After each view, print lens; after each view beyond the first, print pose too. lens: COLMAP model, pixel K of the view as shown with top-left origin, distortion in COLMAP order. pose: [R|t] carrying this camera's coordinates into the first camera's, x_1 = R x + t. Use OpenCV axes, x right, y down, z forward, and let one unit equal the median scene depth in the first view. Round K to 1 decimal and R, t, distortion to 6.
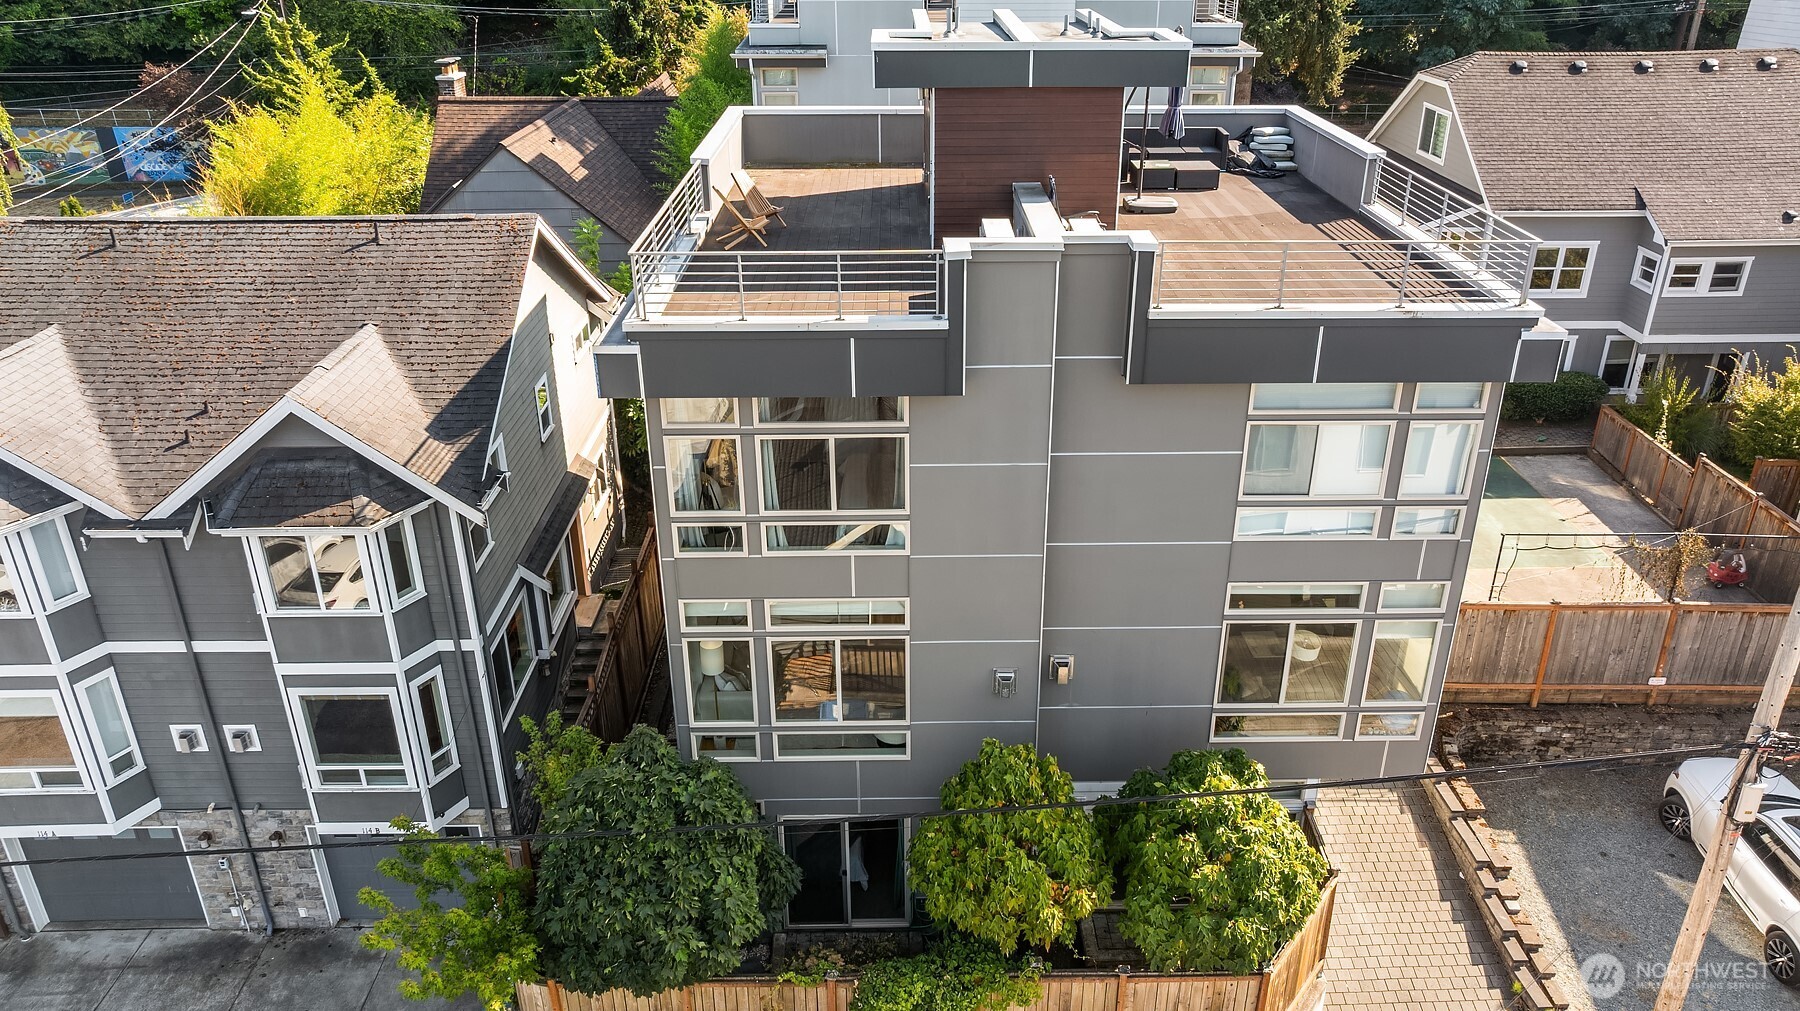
lens RADIAL K [[1310.5, 0, 902.9], [0, 1310.5, 489.9], [0, 0, 1]] dist [-0.073934, 0.102284]
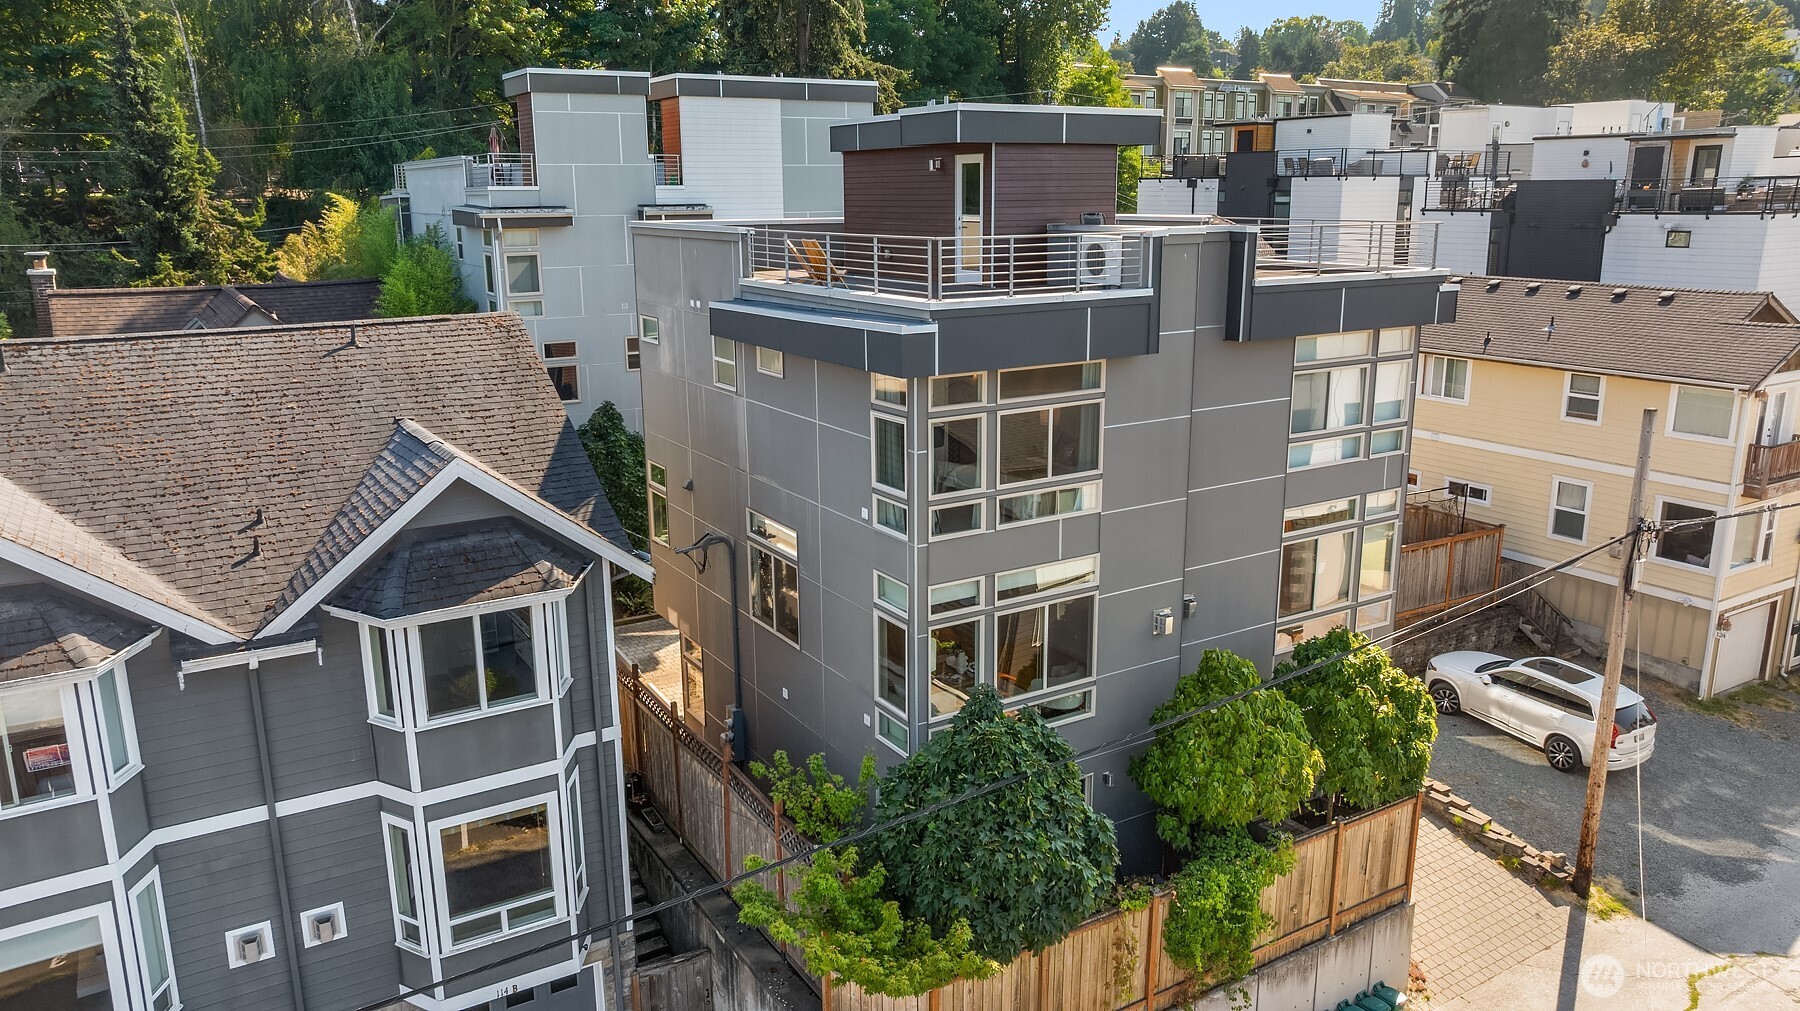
lens RADIAL K [[1310.5, 0, 902.9], [0, 1310.5, 489.9], [0, 0, 1]] dist [-0.073934, 0.102284]
pose [[0.855532, -0.119677, 0.503728, -0.594795], [0.221268, 0.964109, -0.146745, 0.133044], [-0.468086, 0.237004, 0.851307, 0.084429]]
